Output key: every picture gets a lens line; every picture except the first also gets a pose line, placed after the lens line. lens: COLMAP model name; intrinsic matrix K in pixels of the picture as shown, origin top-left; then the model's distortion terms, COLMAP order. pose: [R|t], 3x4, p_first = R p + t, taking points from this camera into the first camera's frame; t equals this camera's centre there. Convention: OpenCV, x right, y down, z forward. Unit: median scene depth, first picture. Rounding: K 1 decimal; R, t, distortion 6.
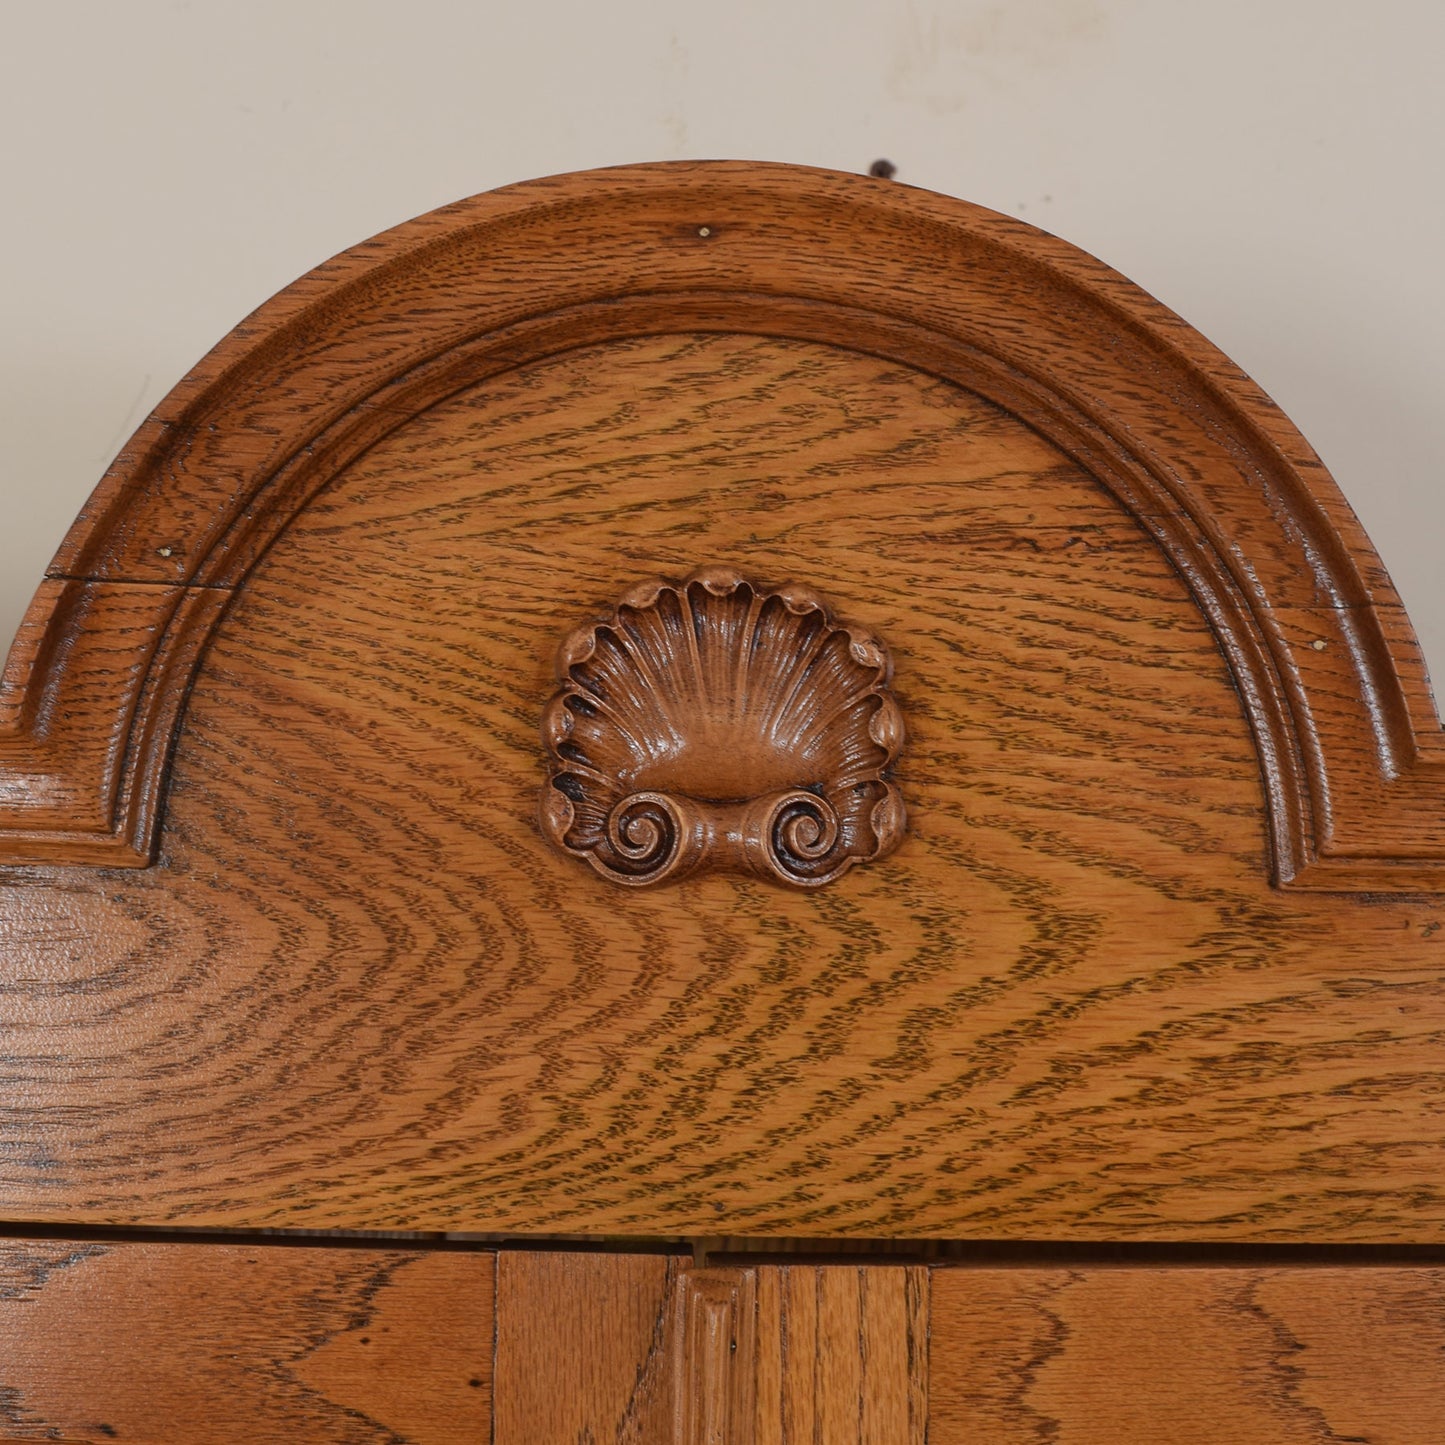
lens RADIAL K [[2178.6, 0, 721.7], [0, 2178.6, 723.2], [0, 0, 1]] dist [-0.077663, 0.000000]
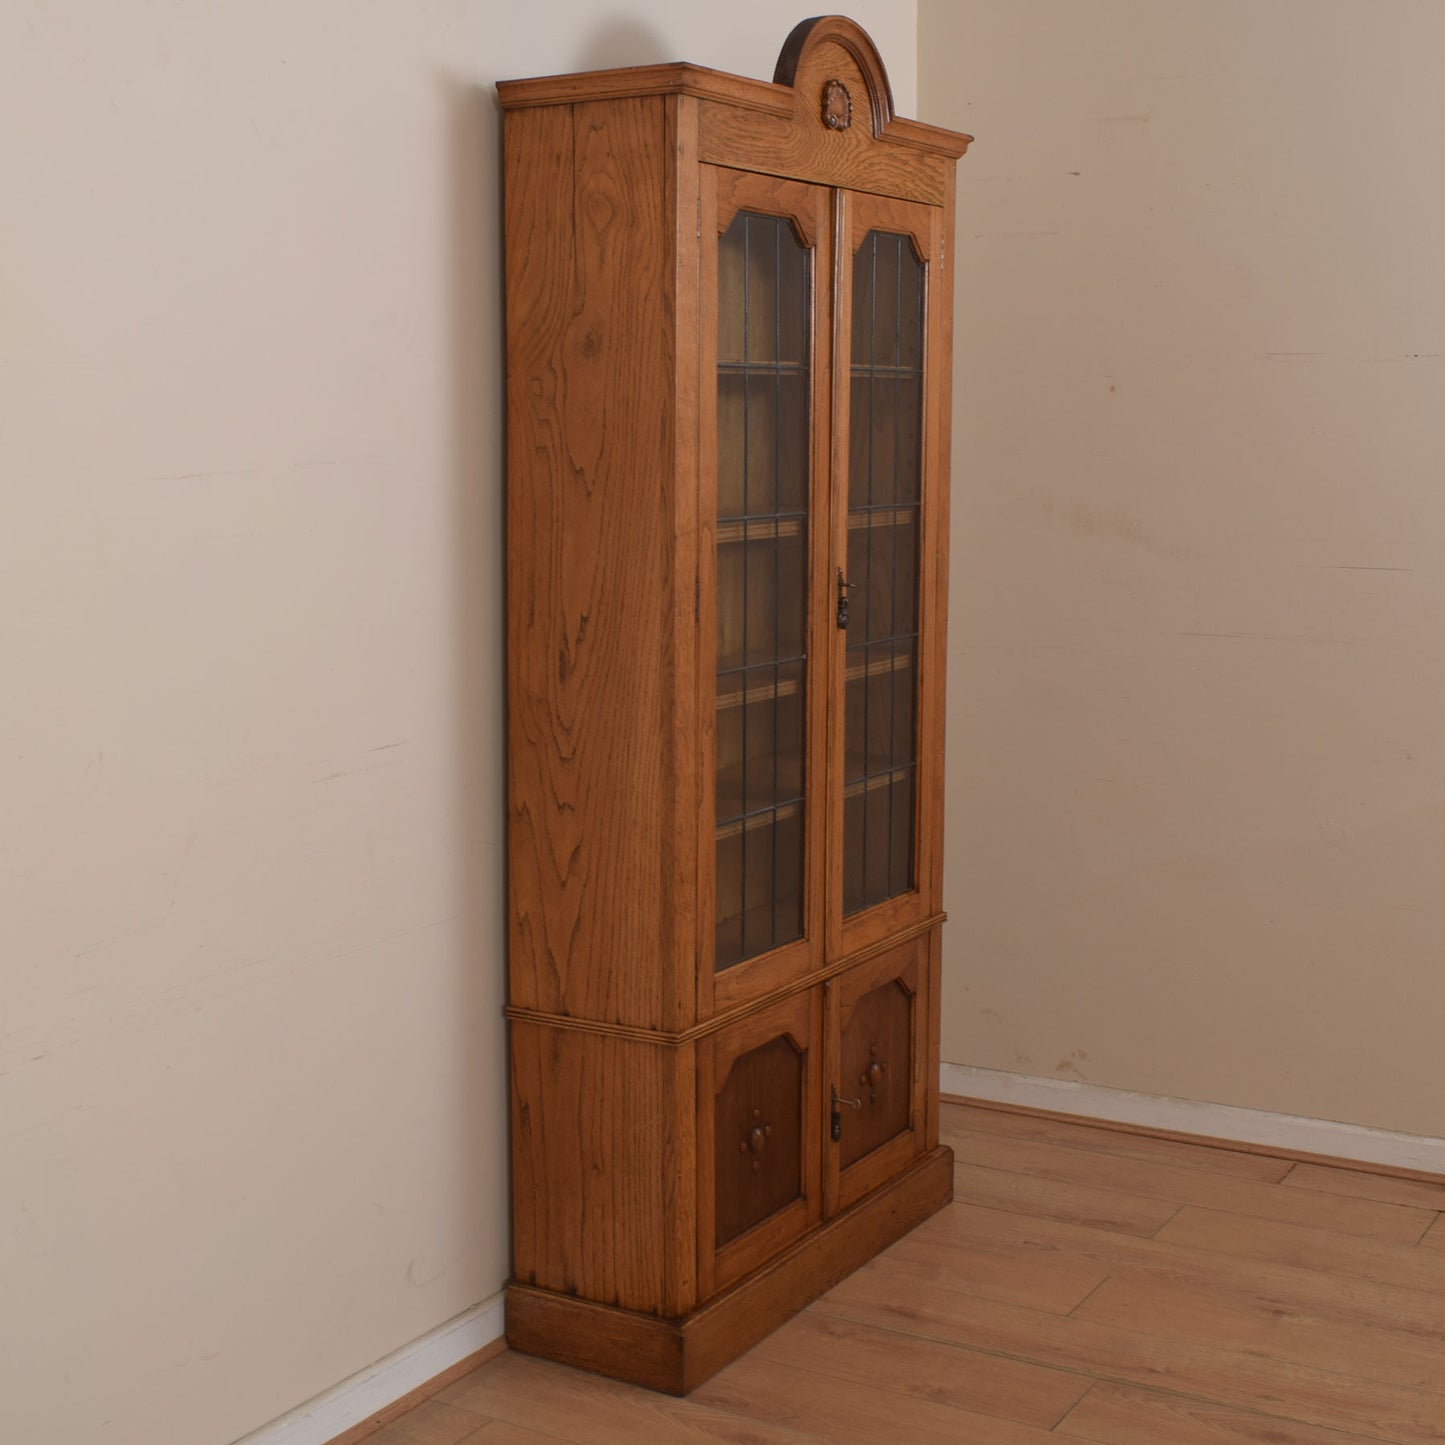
lens RADIAL K [[2178.6, 0, 726.3], [0, 2178.6, 695.8], [0, 0, 1]] dist [-0.077663, 0.000000]
pose [[0.524542, -0.129772, 0.841436, -5.808139], [-0.022487, 0.985859, 0.166064, 0.670842], [-0.851087, -0.106029, 0.514206, -2.214501]]
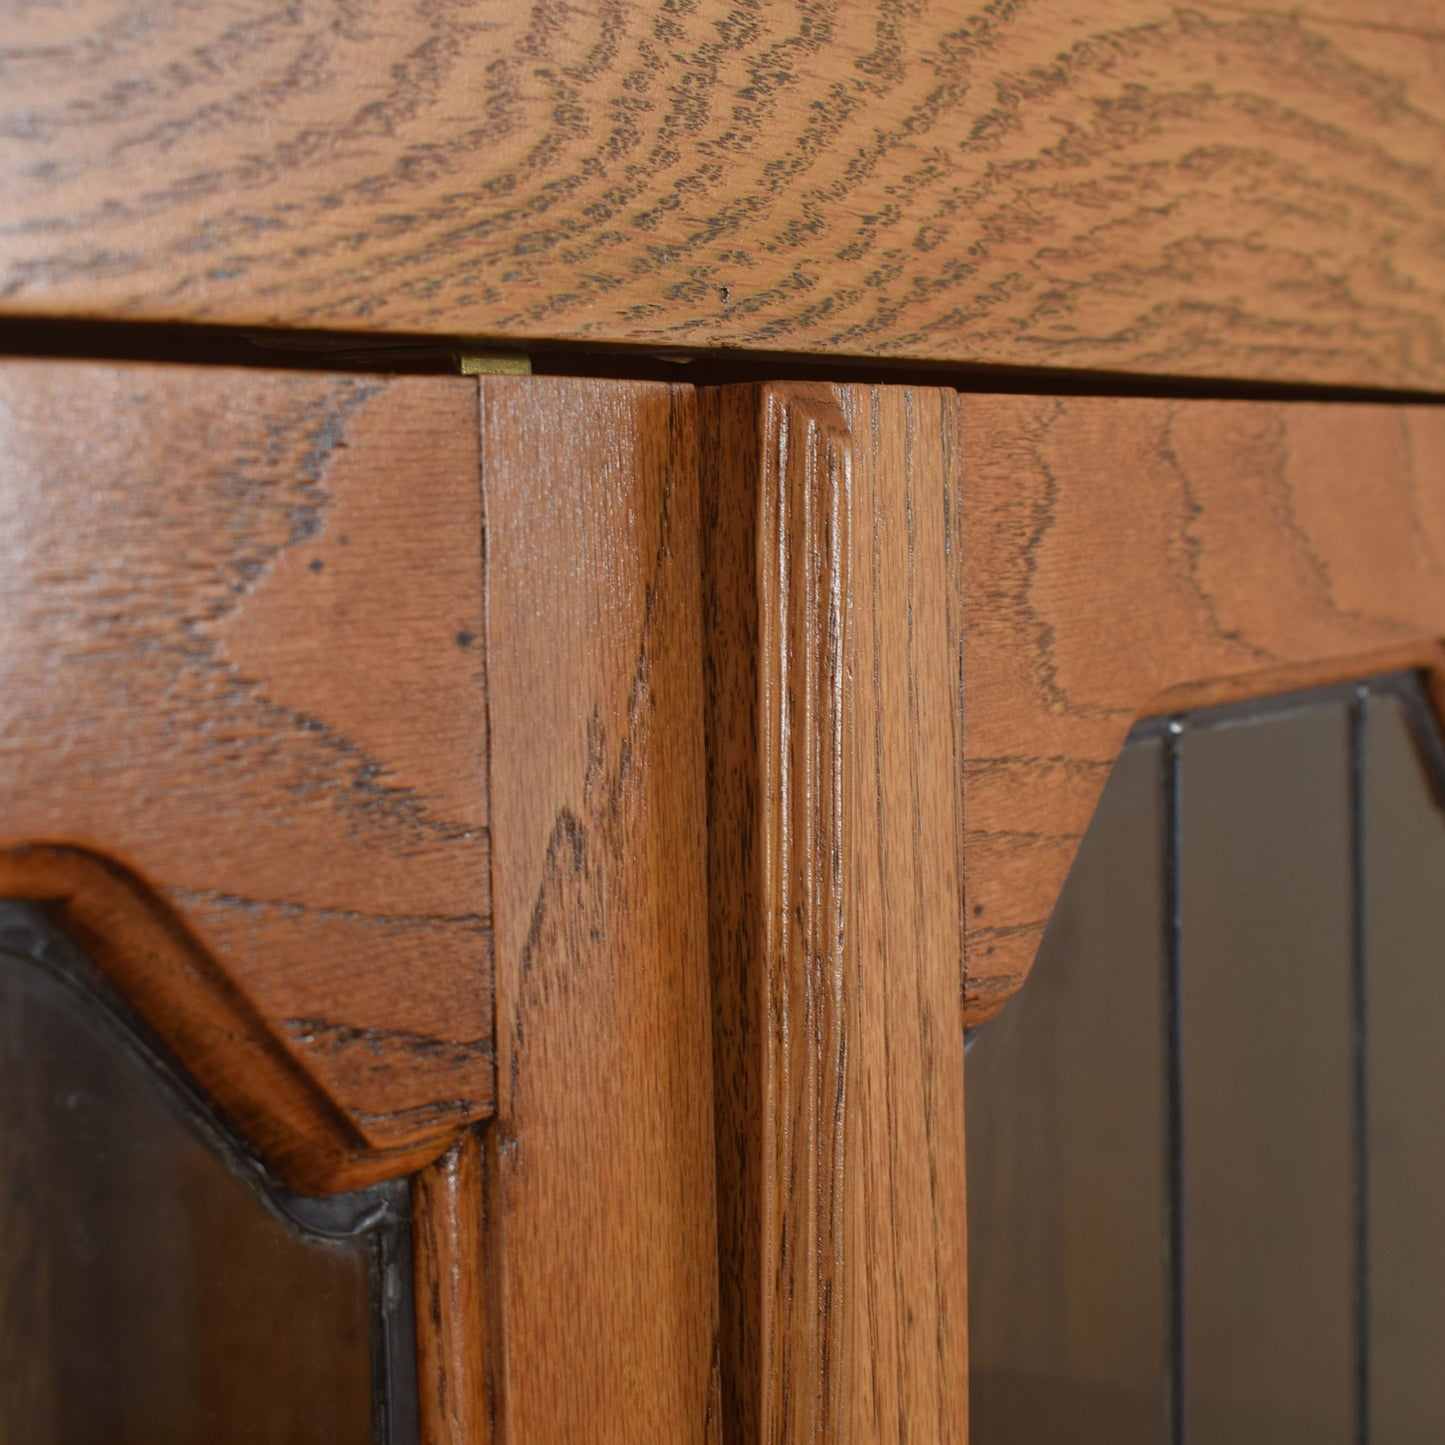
lens RADIAL K [[3152.8, 0, 745.4], [0, 3152.8, 624.2], [0, 0, 1]] dist [-0.091893, 0.000000]
pose [[0.546031, -0.062180, 0.835454, -0.684080], [0.000530, 0.997267, 0.073877, 0.247678], [-0.837765, -0.039896, 0.544572, 0.548141]]
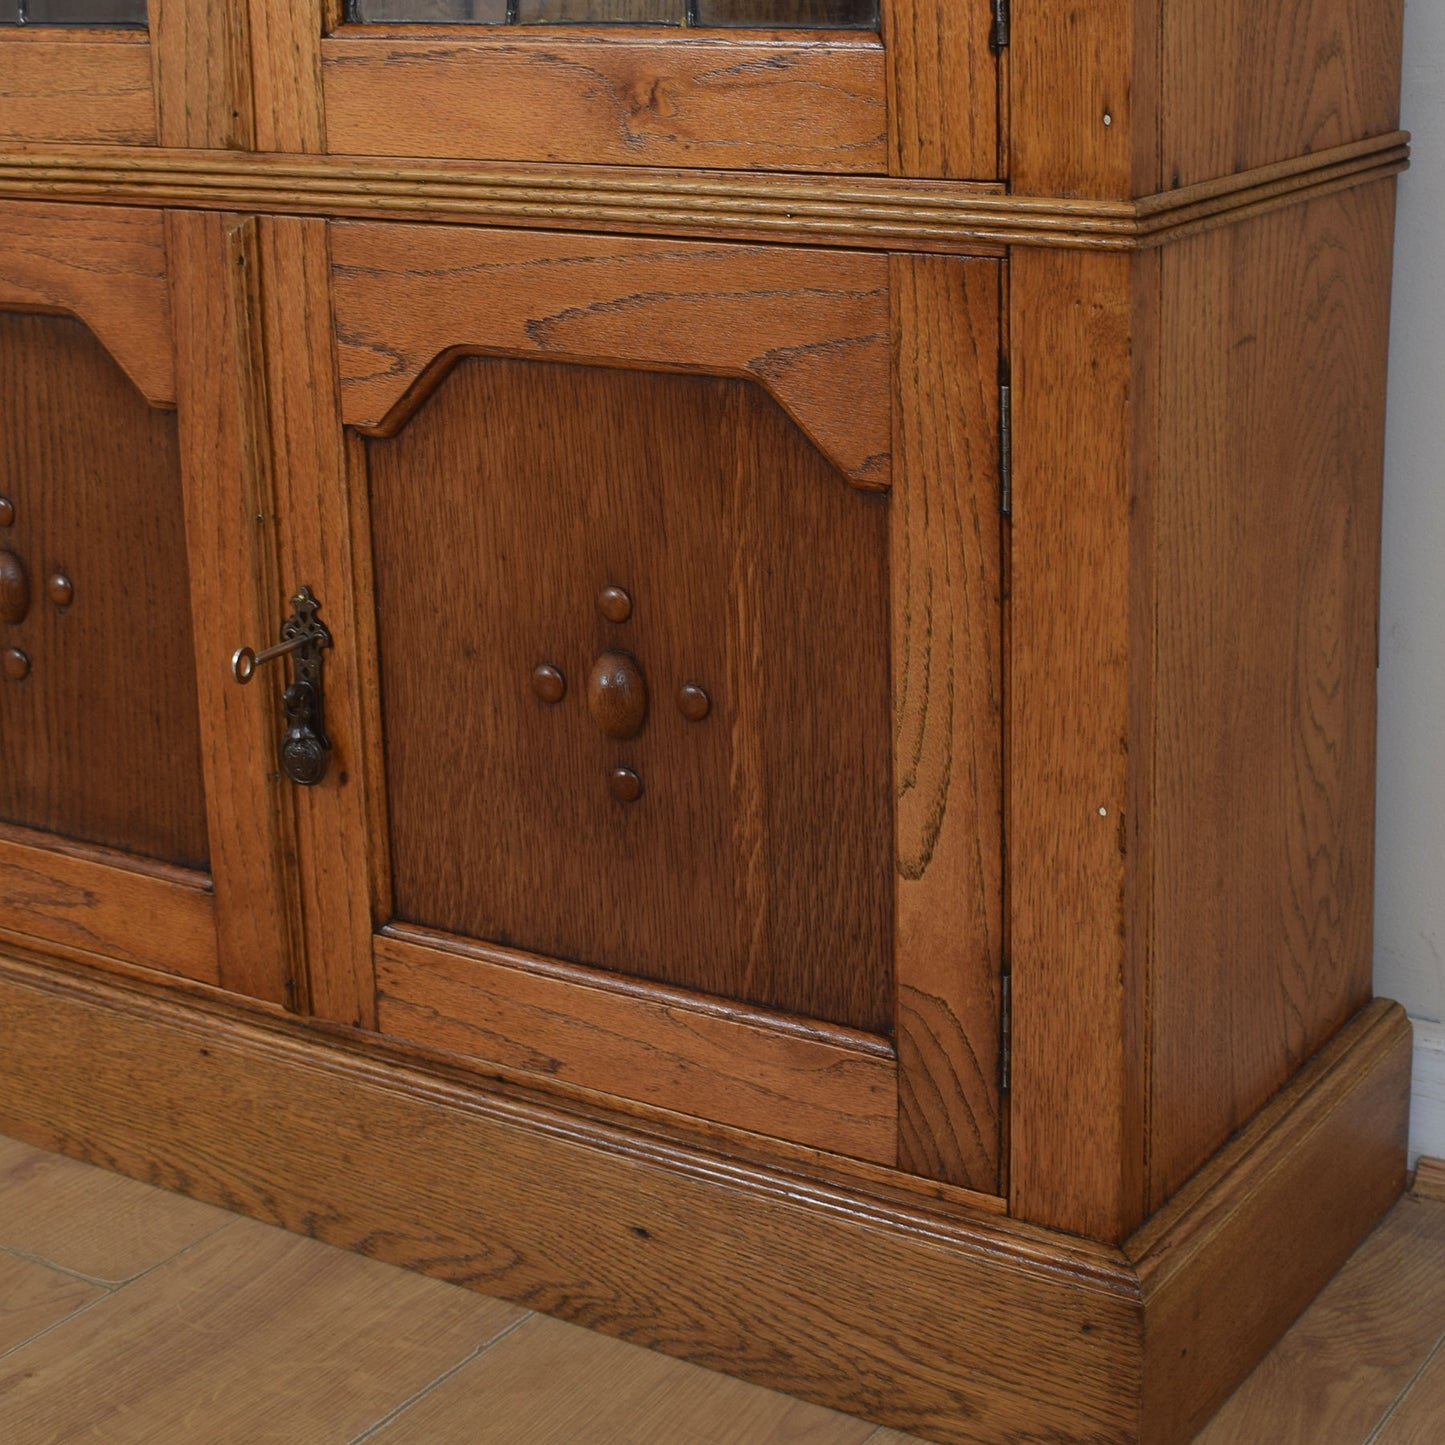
lens RADIAL K [[2725.9, 0, 759.1], [0, 2725.9, 608.1], [0, 0, 1]] dist [-0.075254, 0.000000]
pose [[0.825376, 0.104705, -0.554789, 1.731611], [0.058574, 0.961469, 0.268600, 2.378235], [0.561537, -0.254192, 0.787441, -0.855147]]
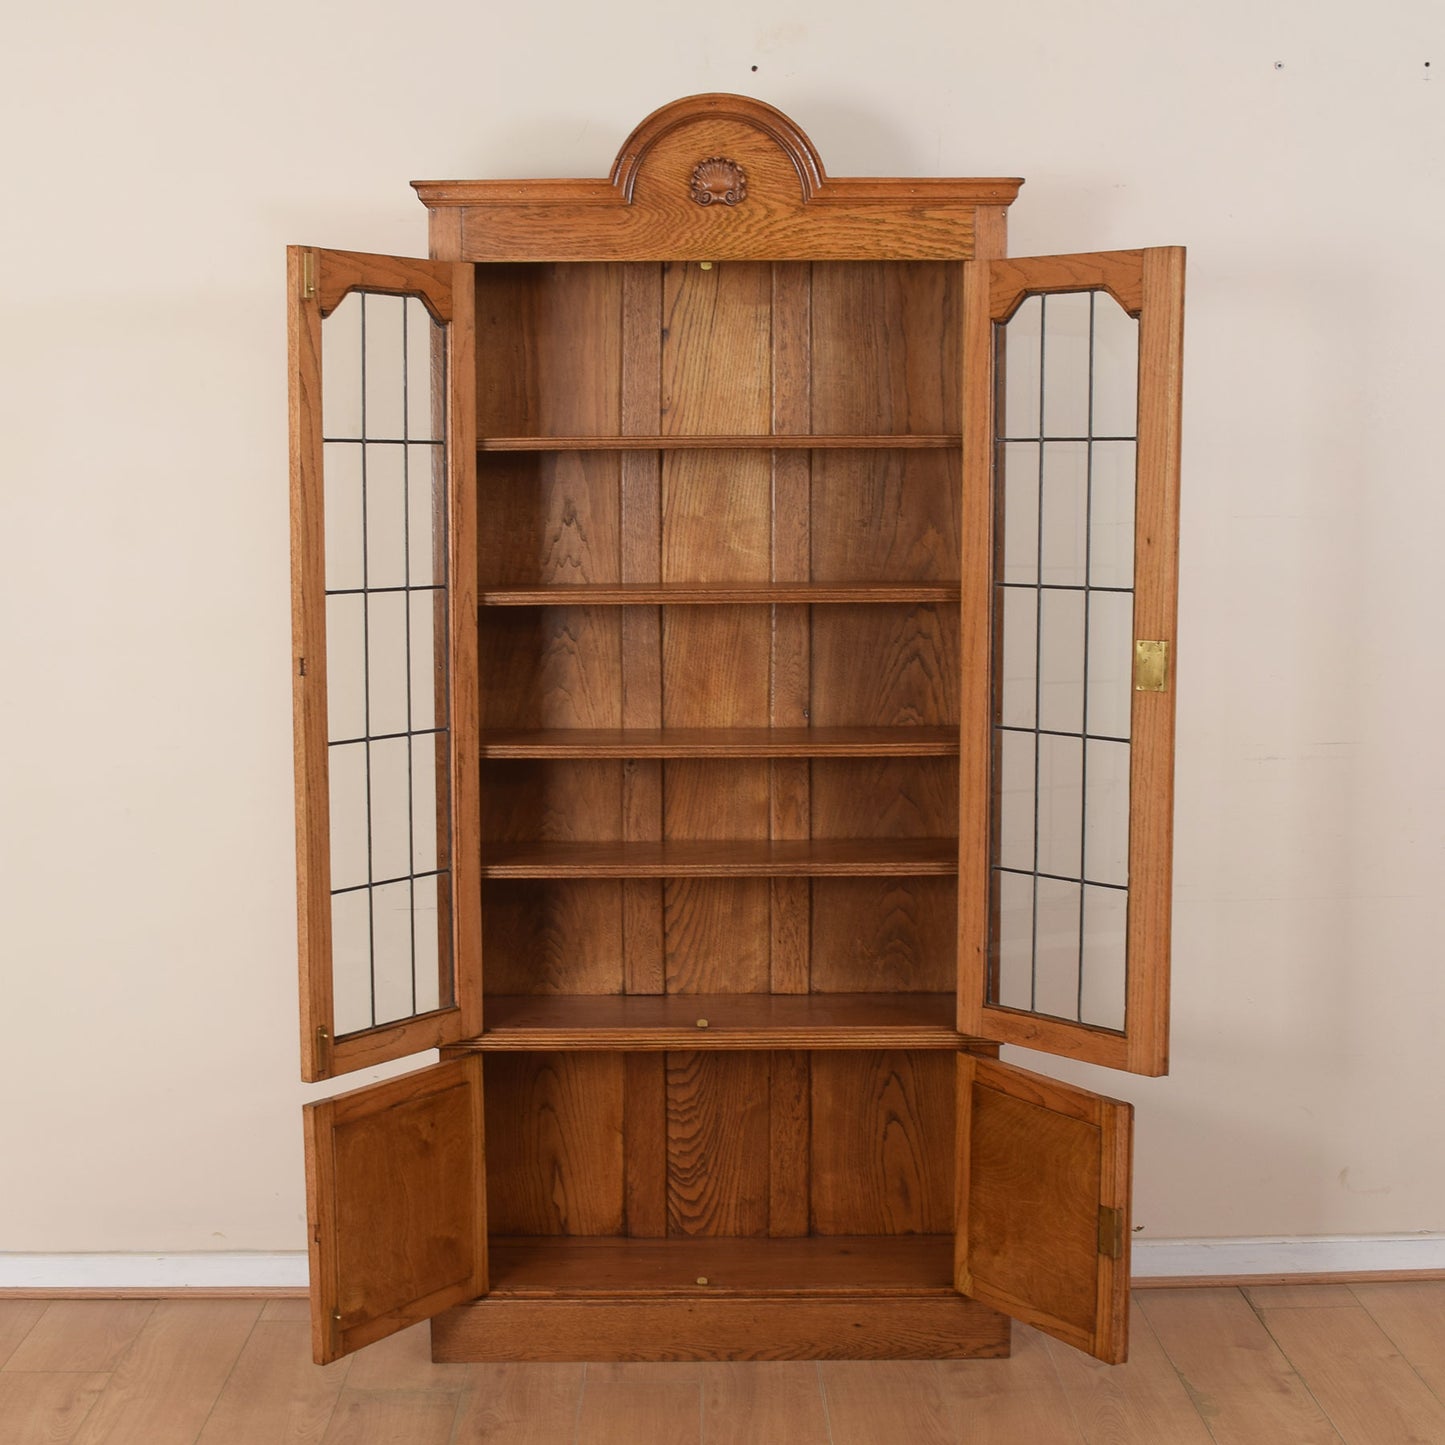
lens RADIAL K [[2384.4, 0, 718.4], [0, 2384.4, 717.6], [0, 0, 1]] dist [-0.083322, 0.000000]
pose [[0.999694, -0.024240, -0.004954, -0.001582], [0.024715, 0.987653, 0.154694, 0.488977], [0.001143, -0.154769, 0.987950, -6.262892]]
